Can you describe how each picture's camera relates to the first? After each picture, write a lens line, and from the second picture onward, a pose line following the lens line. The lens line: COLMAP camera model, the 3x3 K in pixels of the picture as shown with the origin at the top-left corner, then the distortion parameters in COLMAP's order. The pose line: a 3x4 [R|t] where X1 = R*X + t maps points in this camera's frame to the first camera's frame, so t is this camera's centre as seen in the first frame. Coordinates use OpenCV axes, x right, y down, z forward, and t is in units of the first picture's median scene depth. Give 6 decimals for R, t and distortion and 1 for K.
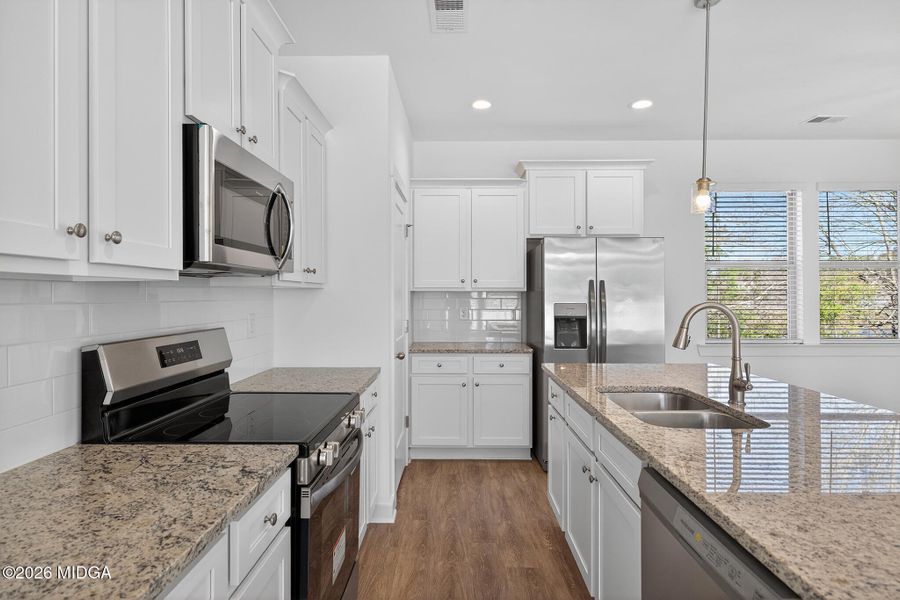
lens RADIAL K [[495.9, 0, 450.9], [0, 495.9, 293.1], [0, 0, 1]] dist [-0.000383, 0.001677]
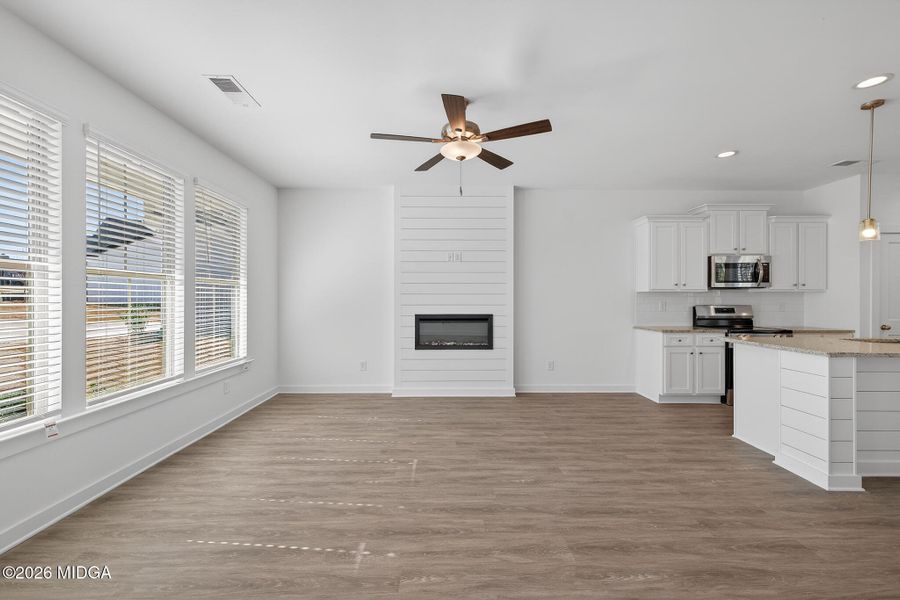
lens RADIAL K [[372.0, 0, 452.5], [0, 372.0, 300.0], [0, 0, 1]] dist [0.009776, -0.001777]
pose [[0.031753, 0.006773, -0.999473, 1.059685], [0.003705, 0.999969, 0.006894, 0.007568], [0.999489, -0.003922, 0.031727, -0.545790]]
